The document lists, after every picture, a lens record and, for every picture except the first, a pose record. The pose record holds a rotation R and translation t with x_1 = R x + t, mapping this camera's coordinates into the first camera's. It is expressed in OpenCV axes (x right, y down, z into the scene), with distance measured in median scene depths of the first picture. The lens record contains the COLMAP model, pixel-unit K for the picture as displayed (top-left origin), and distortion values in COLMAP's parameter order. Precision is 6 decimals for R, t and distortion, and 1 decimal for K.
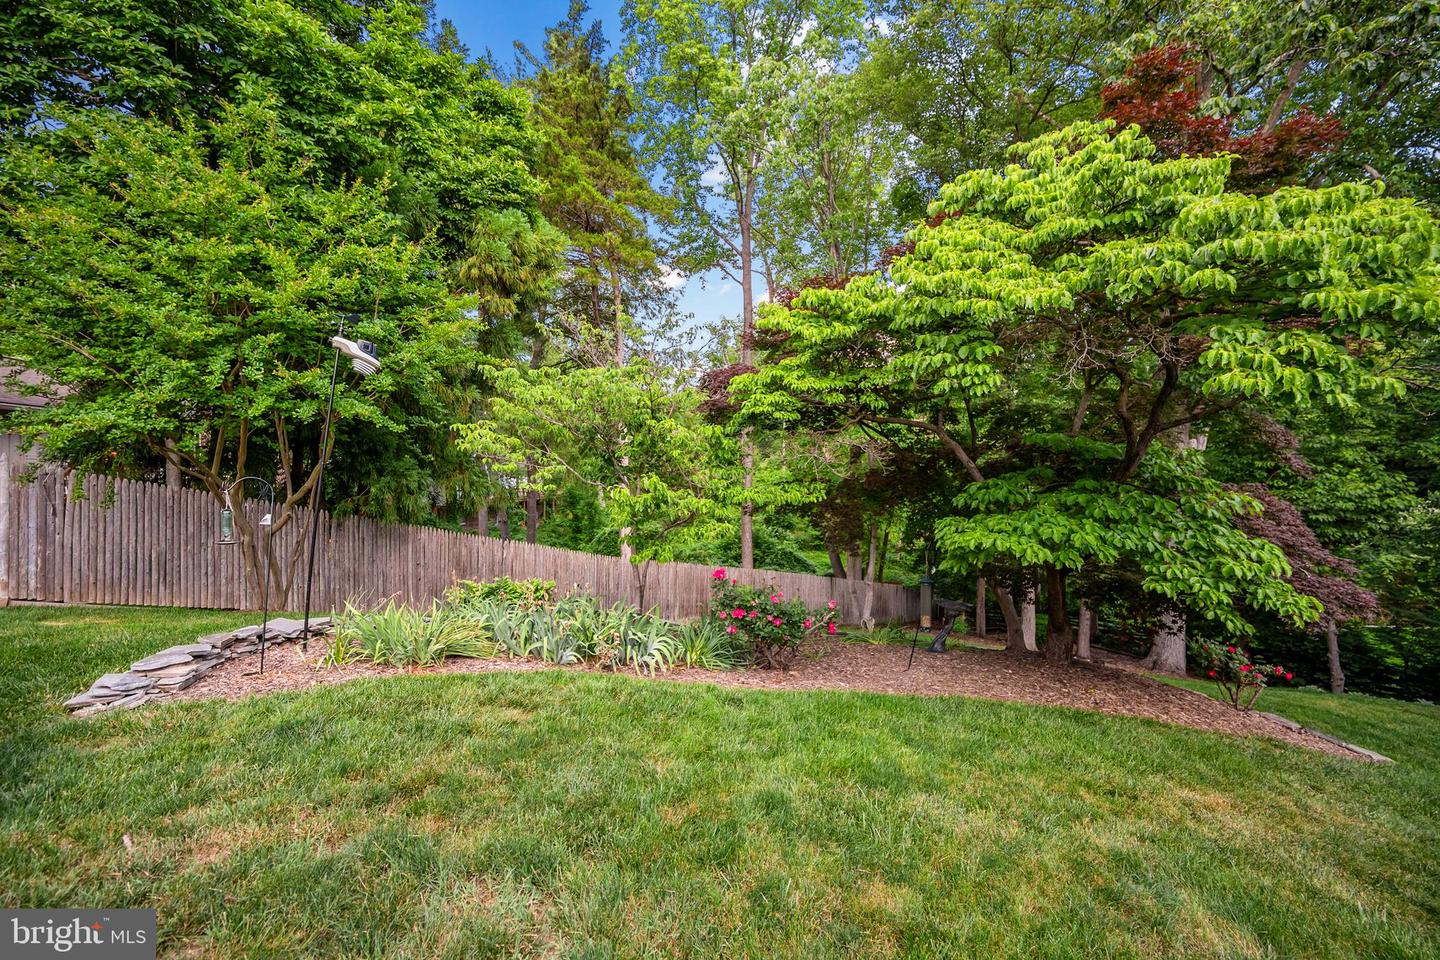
lens RADIAL K [[573.1, 0, 721.4], [0, 573.1, 483.3], [0, 0, 1]] dist [0.000492, 0.000558]
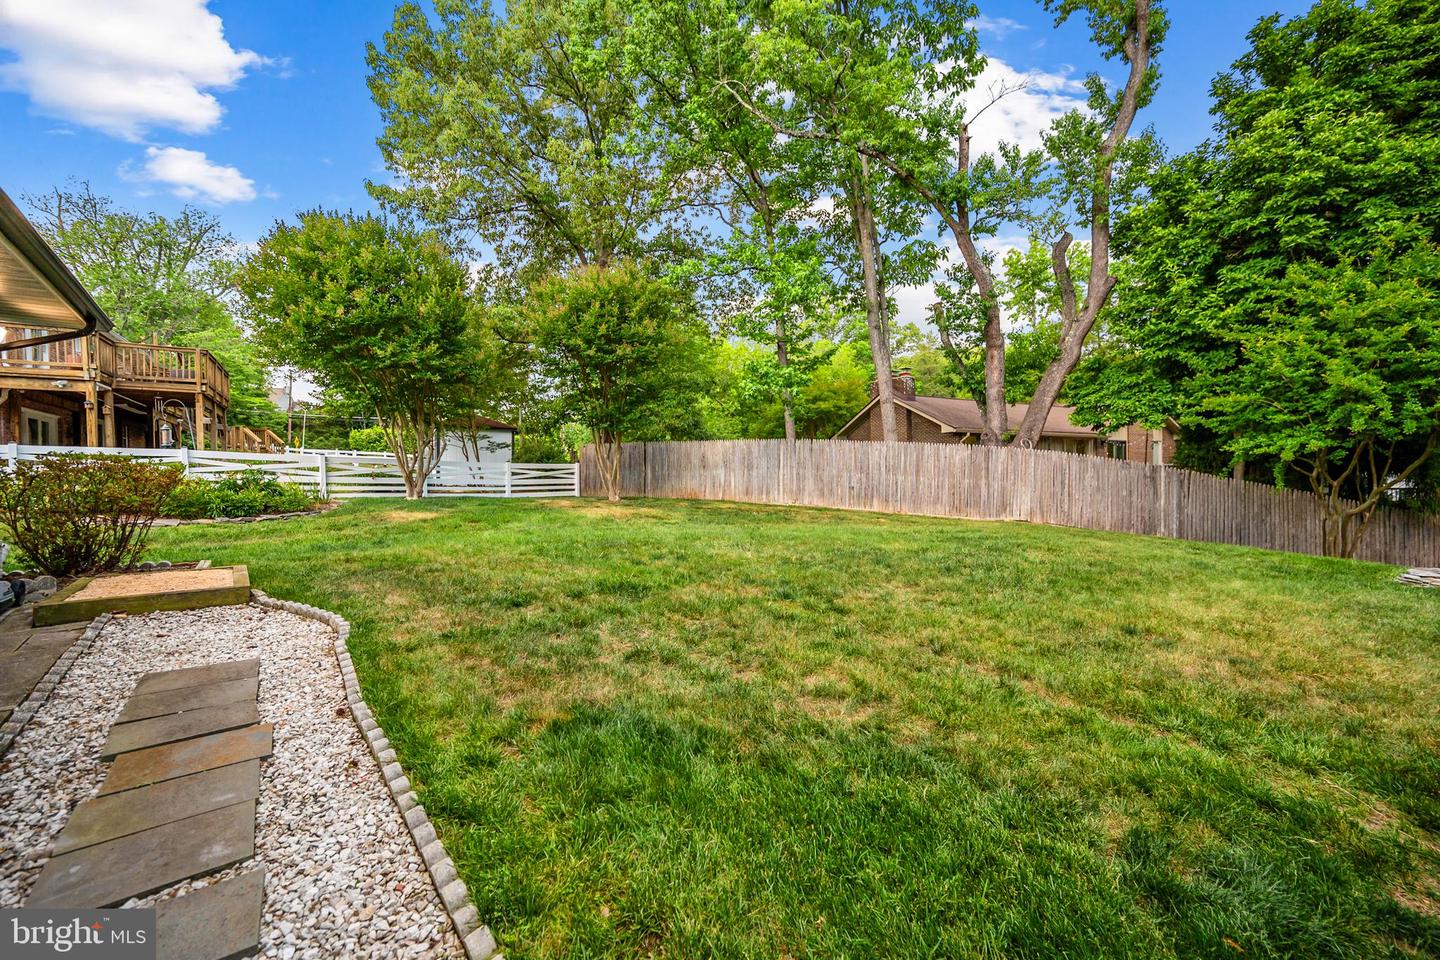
lens RADIAL K [[573.1, 0, 722.7], [0, 573.1, 480.4], [0, 0, 1]] dist [0.000492, 0.000558]
pose [[0.330147, 0.012004, -0.943853, 0.041109], [0.007183, 0.999858, 0.015229, -0.021472], [0.943902, -0.011807, 0.330014, -1.120990]]
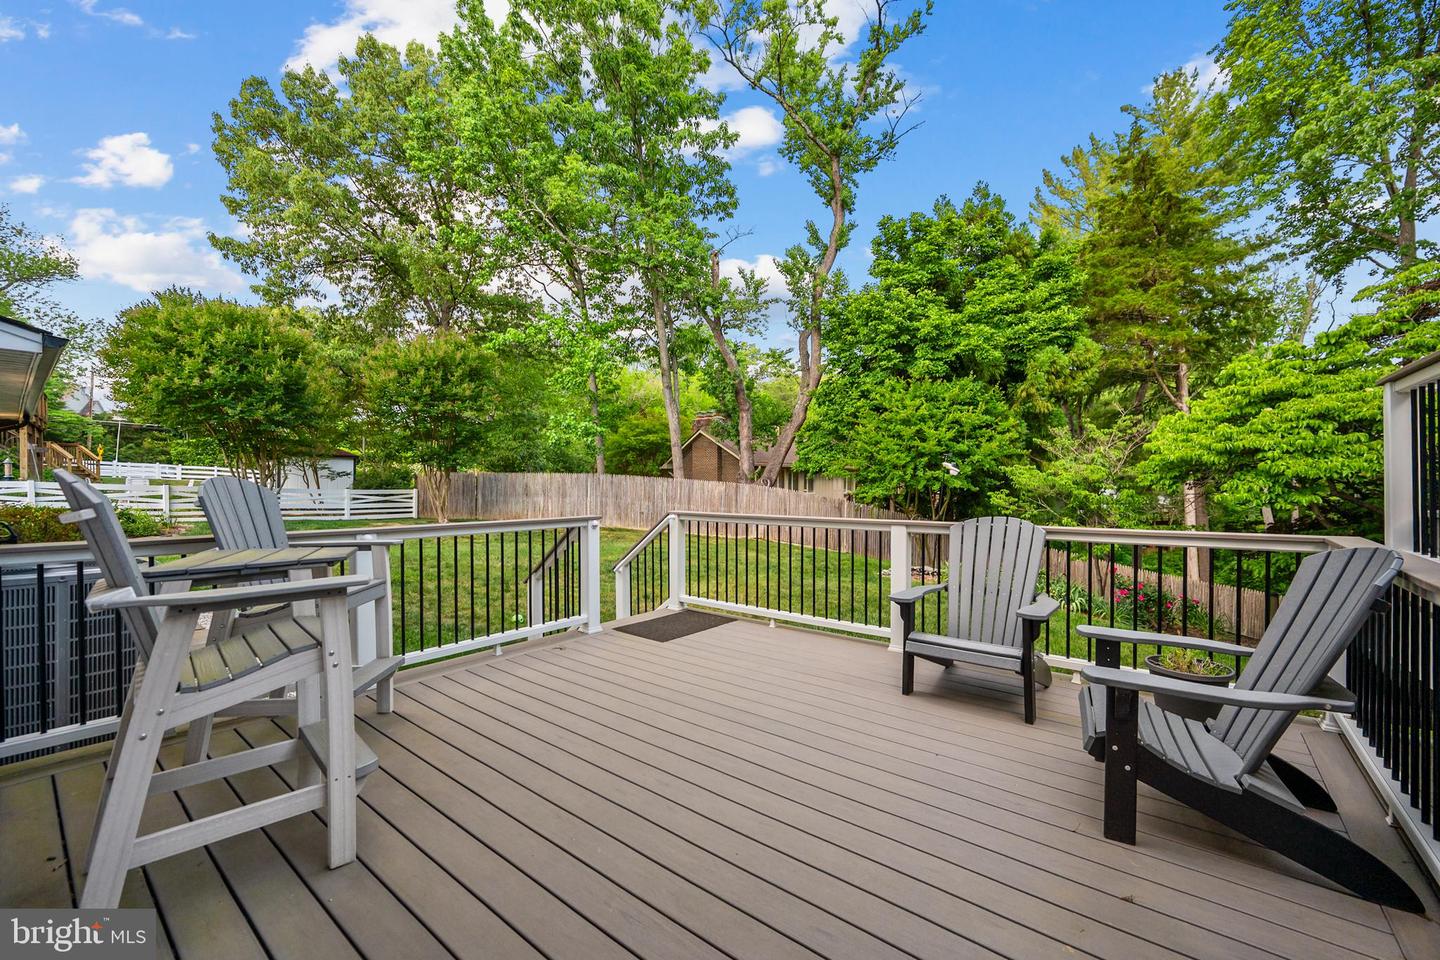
lens RADIAL K [[573.1, 0, 720.0], [0, 573.1, 488.5], [0, 0, 1]] dist [0.000492, 0.000558]
pose [[0.509151, 0.009076, -0.860629, 0.891008], [-0.006221, 0.999957, 0.006865, -0.112781], [0.860654, 0.001858, 0.509186, -1.025557]]
